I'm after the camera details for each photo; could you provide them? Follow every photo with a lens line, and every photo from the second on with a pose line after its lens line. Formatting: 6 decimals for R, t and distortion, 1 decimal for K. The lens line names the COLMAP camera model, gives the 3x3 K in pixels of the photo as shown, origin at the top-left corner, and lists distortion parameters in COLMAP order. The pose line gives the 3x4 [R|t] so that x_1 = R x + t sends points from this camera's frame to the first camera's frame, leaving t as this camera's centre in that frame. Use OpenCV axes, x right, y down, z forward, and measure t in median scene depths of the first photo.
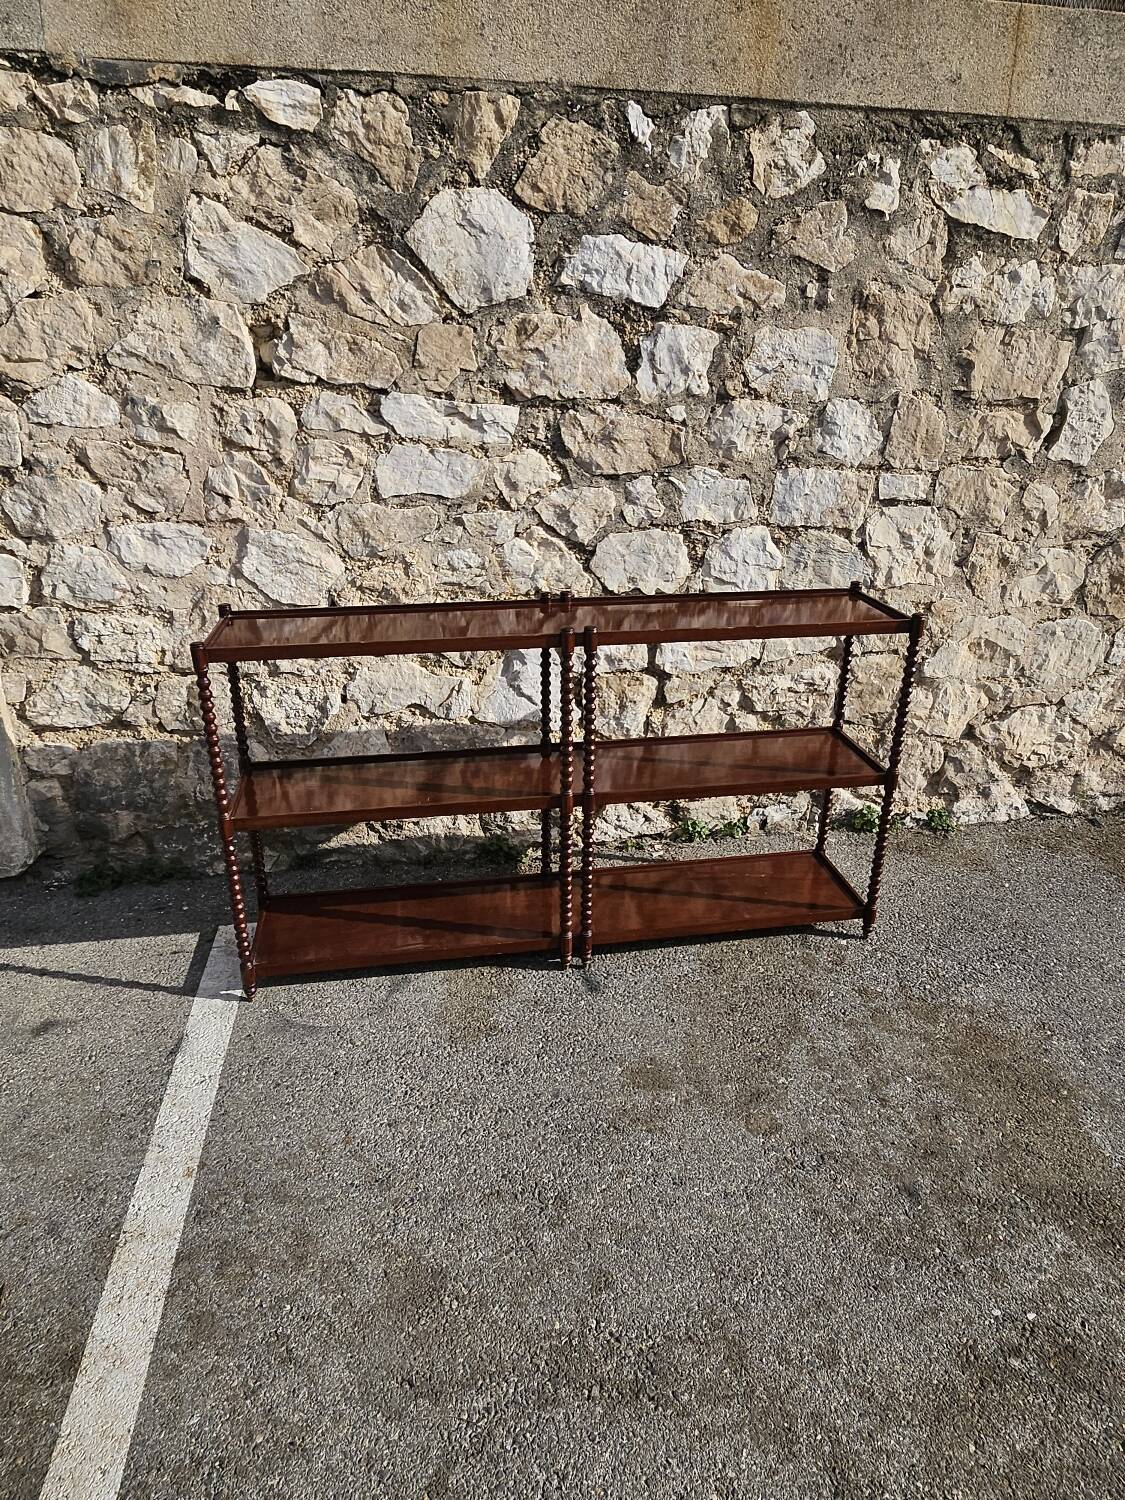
lens RADIAL K [[928.6, 0, 553.5], [0, 928.6, 746.0], [0, 0, 1]] dist [0.004762, -0.008861]
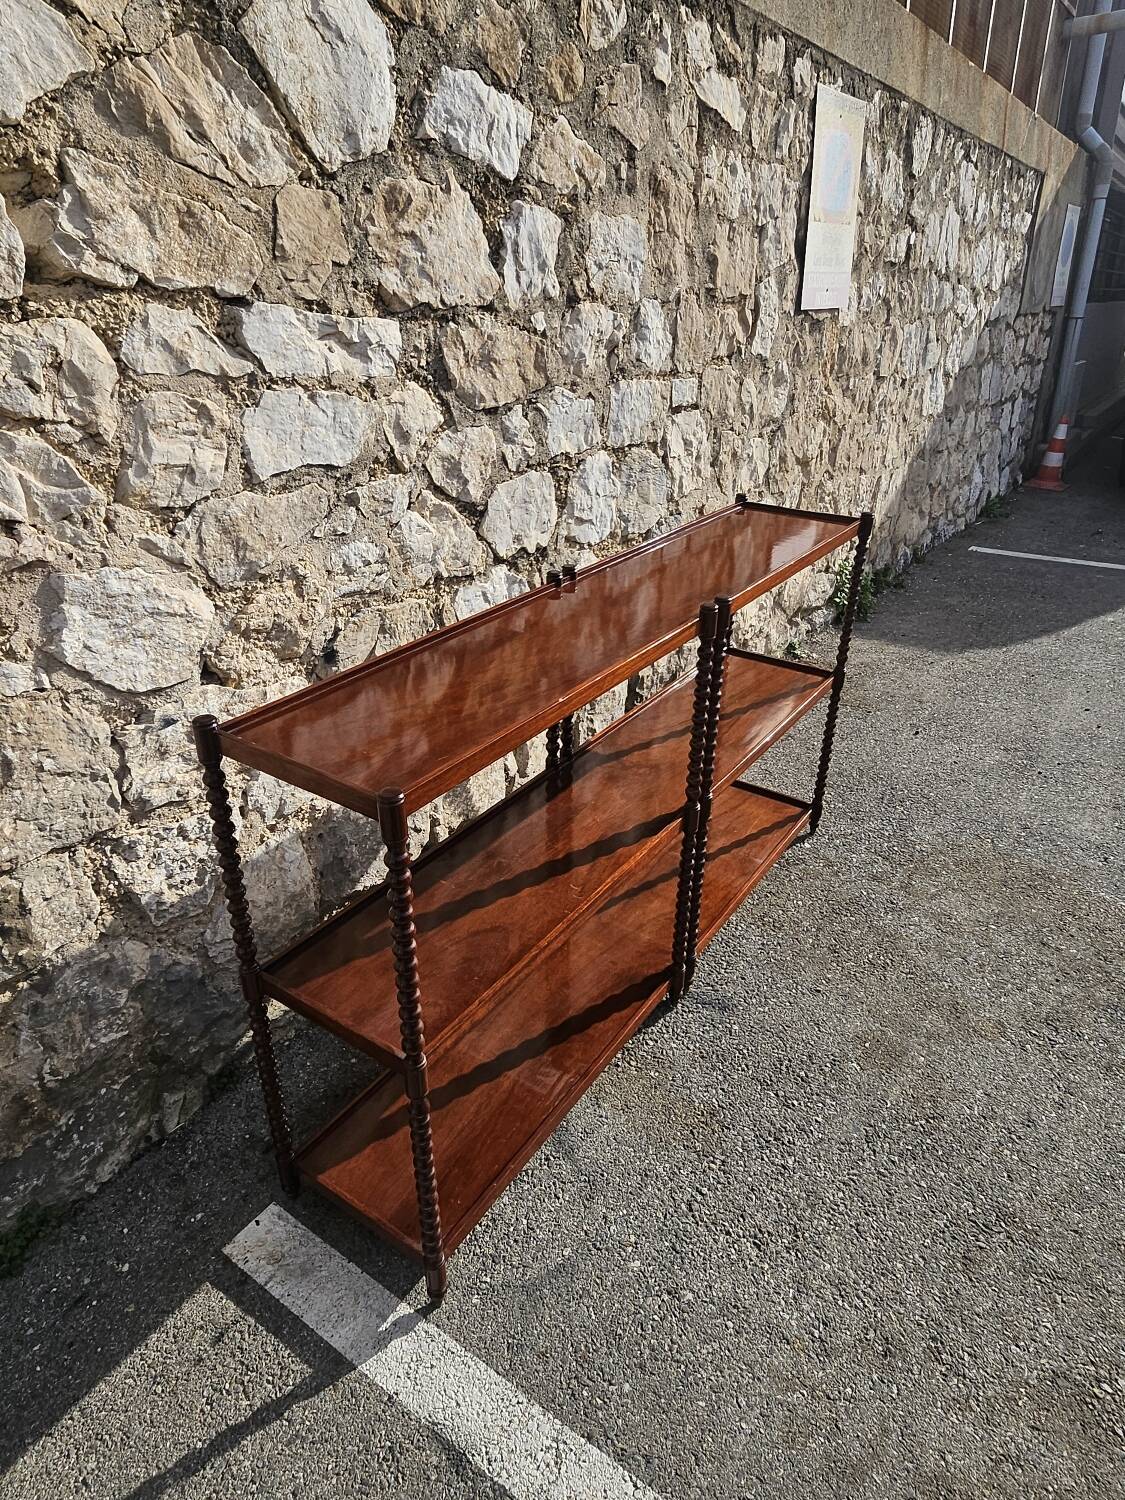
lens RADIAL K [[928.6, 0, 554.8], [0, 928.6, 746.8], [0, 0, 1]] dist [0.004762, -0.008861]
pose [[0.686553, -0.333296, 0.646188, -0.512032], [0.280720, 0.941342, 0.187277, -0.163330], [-0.670702, 0.052822, 0.739844, 0.428283]]
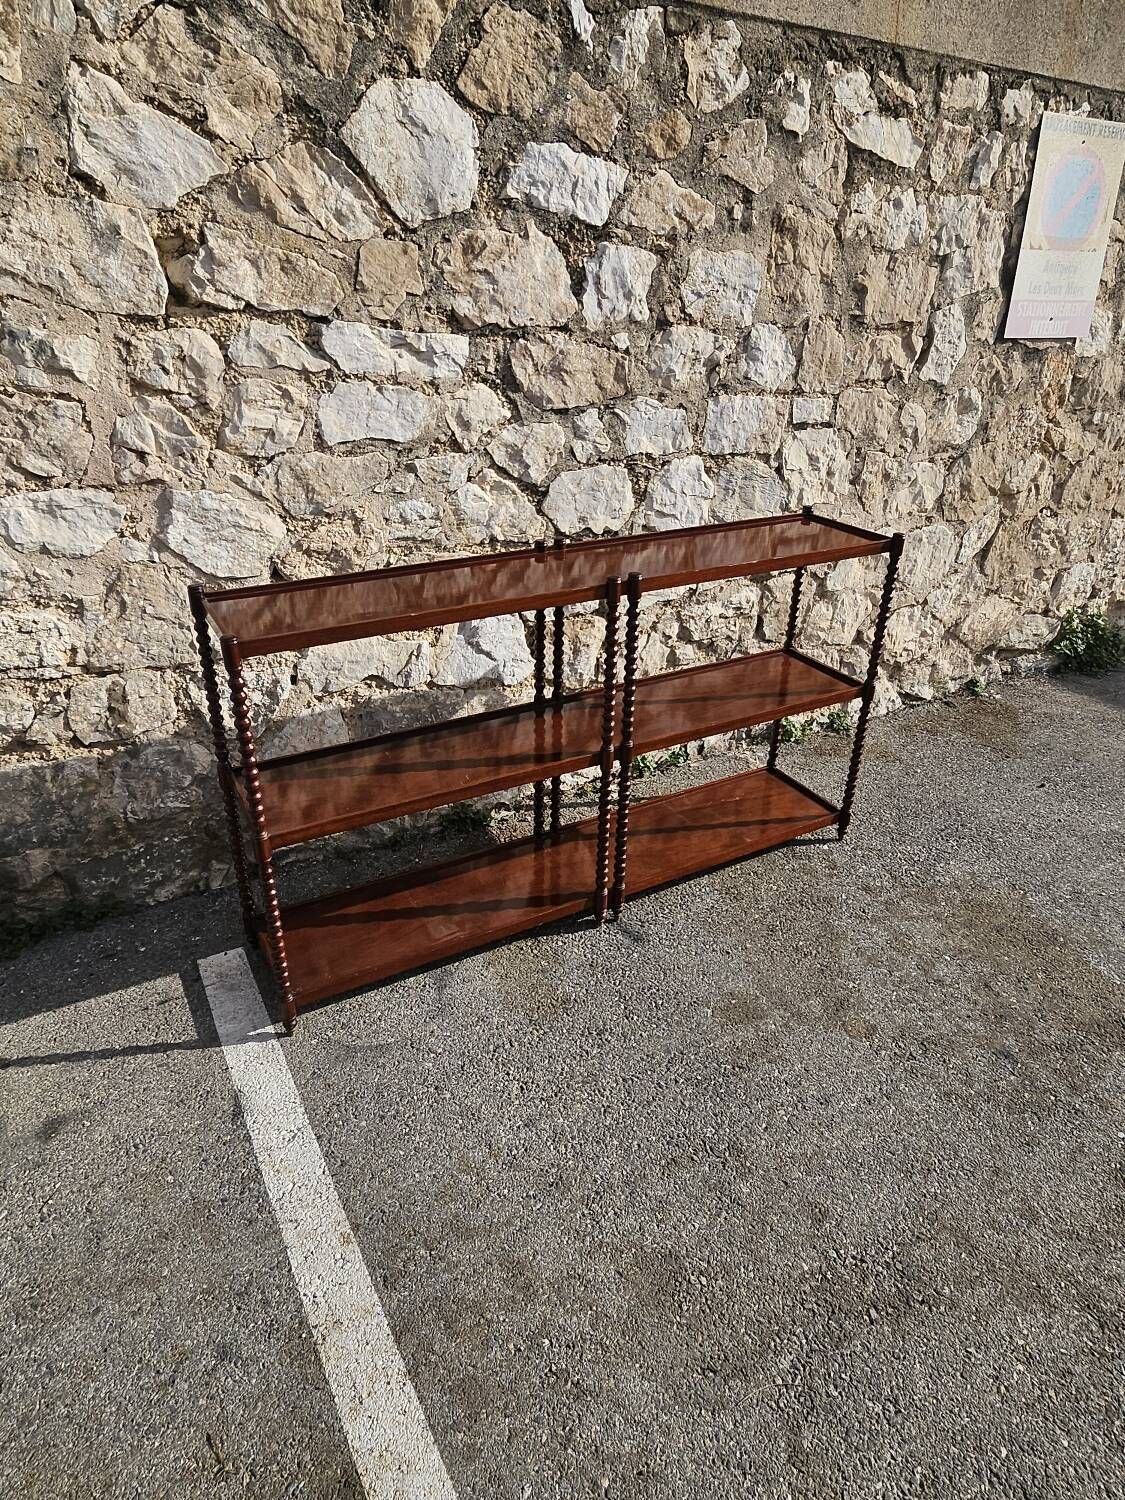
lens RADIAL K [[928.6, 0, 553.6], [0, 928.6, 748.2], [0, 0, 1]] dist [0.004762, -0.008861]
pose [[0.939350, -0.148488, 0.309150, -0.300380], [0.124675, 0.987588, 0.095528, -0.043674], [-0.319497, -0.051191, 0.946203, 0.093785]]
